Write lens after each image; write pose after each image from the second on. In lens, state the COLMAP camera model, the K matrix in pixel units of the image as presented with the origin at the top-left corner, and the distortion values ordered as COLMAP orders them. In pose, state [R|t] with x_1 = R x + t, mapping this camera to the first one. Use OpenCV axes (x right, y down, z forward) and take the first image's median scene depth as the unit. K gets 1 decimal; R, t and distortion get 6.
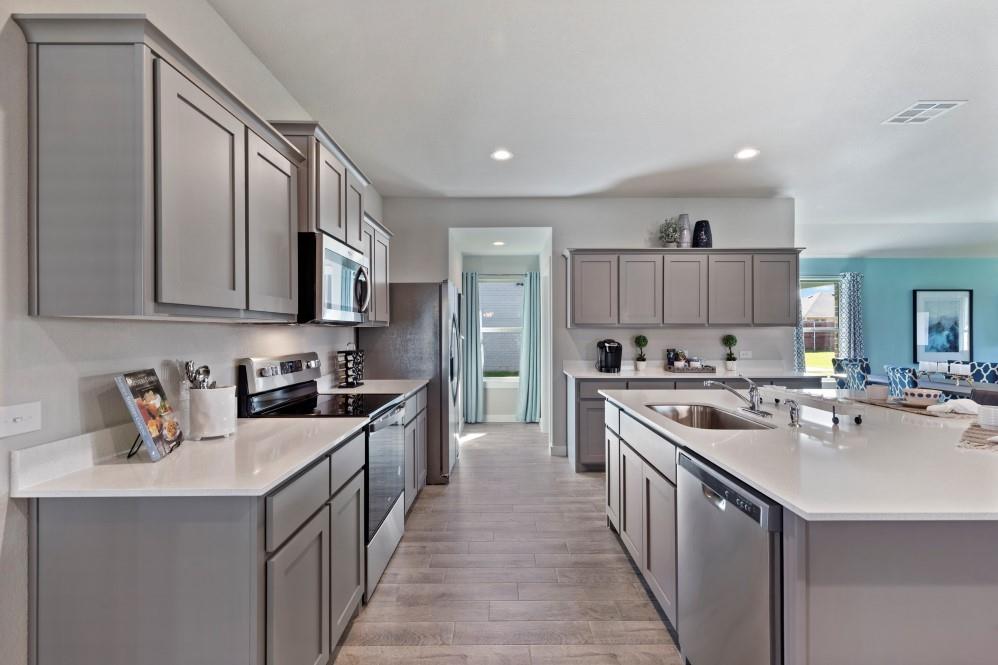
lens RADIAL K [[448.6, 0, 500.5], [0, 448.6, 331.6], [0, 0, 1]] dist [0.005233, 0.000044]
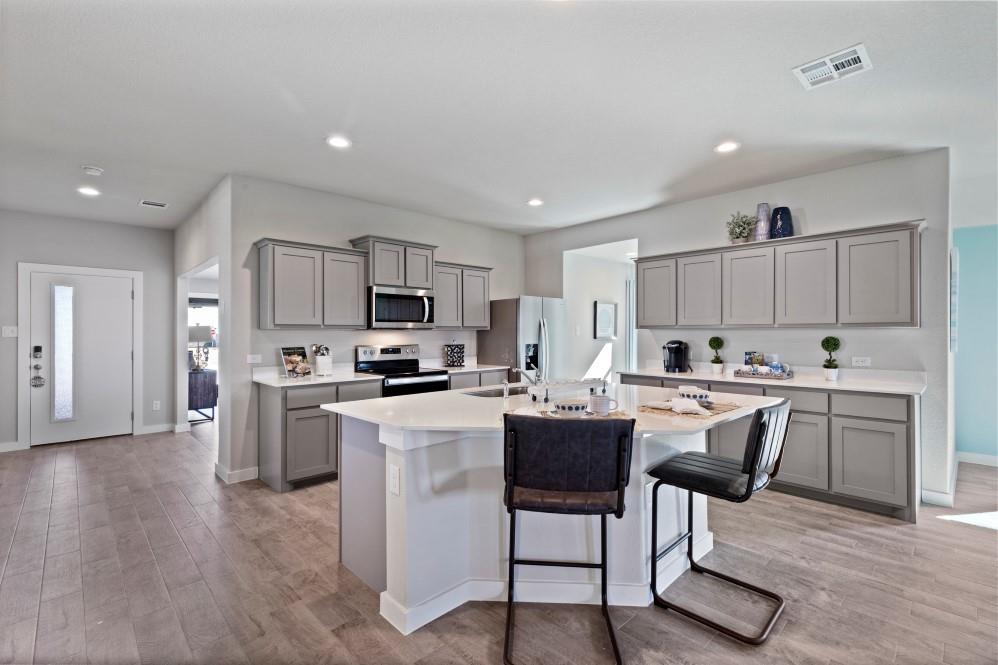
lens RADIAL K [[448.6, 0, 501.1], [0, 448.6, 334.3], [0, 0, 1]] dist [0.005233, 0.000044]
pose [[0.695392, 0.002059, -0.718628, 0.855639], [0.001014, 0.999992, 0.003847, -0.001531], [0.718630, -0.003404, 0.695385, -0.012501]]
